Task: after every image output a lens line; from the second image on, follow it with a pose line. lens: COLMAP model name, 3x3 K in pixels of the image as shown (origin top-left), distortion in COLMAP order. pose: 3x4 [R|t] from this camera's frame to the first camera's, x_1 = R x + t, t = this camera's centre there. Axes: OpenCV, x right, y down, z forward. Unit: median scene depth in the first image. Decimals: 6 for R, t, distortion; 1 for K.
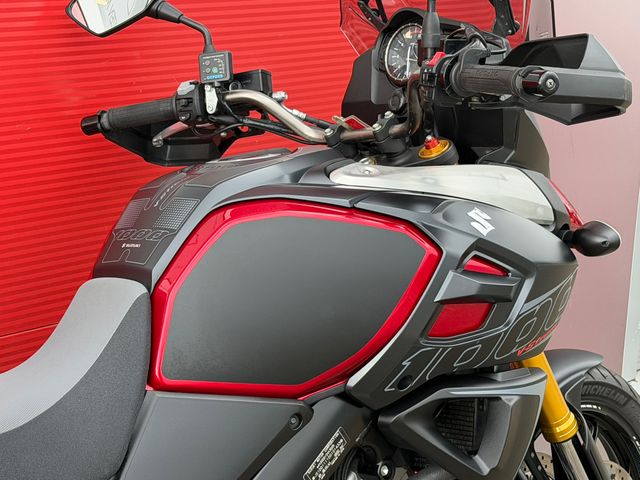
lens RADIAL K [[1400.5, 0, 324.7], [0, 1400.5, 239.7], [0, 0, 1]] dist [0.136622, 0.000000]
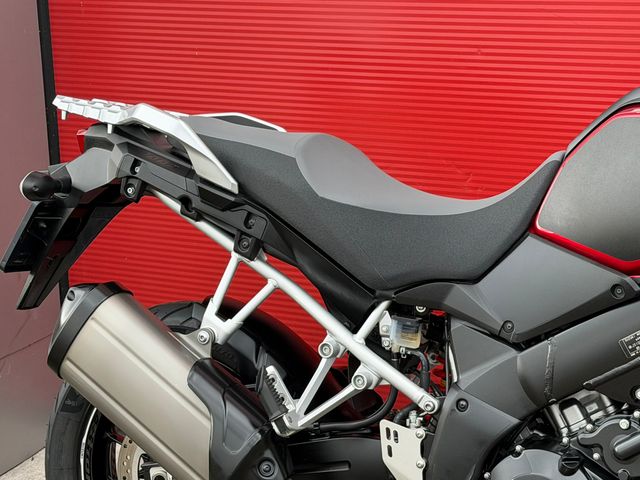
lens RADIAL K [[1400.5, 0, 336.0], [0, 1400.5, 236.5], [0, 0, 1]] dist [0.136622, 0.000000]
pose [[0.368322, 0.194178, -0.909194, 0.904882], [-0.212278, 0.969677, 0.121100, -0.008176], [0.905139, 0.148398, 0.398373, 0.289564]]
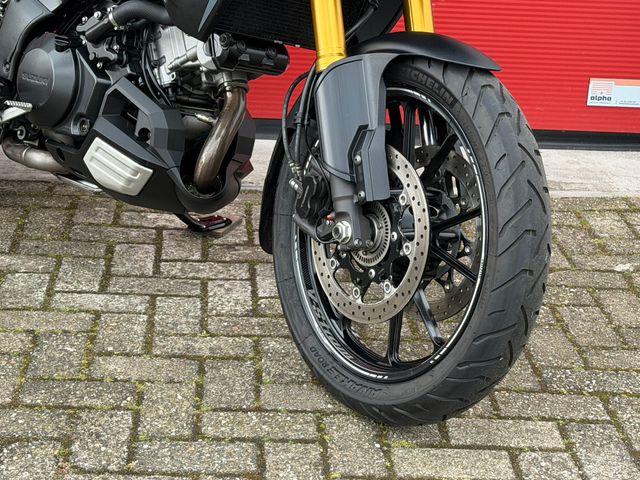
lens RADIAL K [[1400.5, 0, 334.6], [0, 1400.5, 245.2], [0, 0, 1]] dist [0.136622, 0.000000]
pose [[0.023115, 0.272844, -0.961781, 1.426335], [-0.340103, 0.906803, 0.249074, -0.000350], [0.940104, 0.321347, 0.113756, 1.098466]]
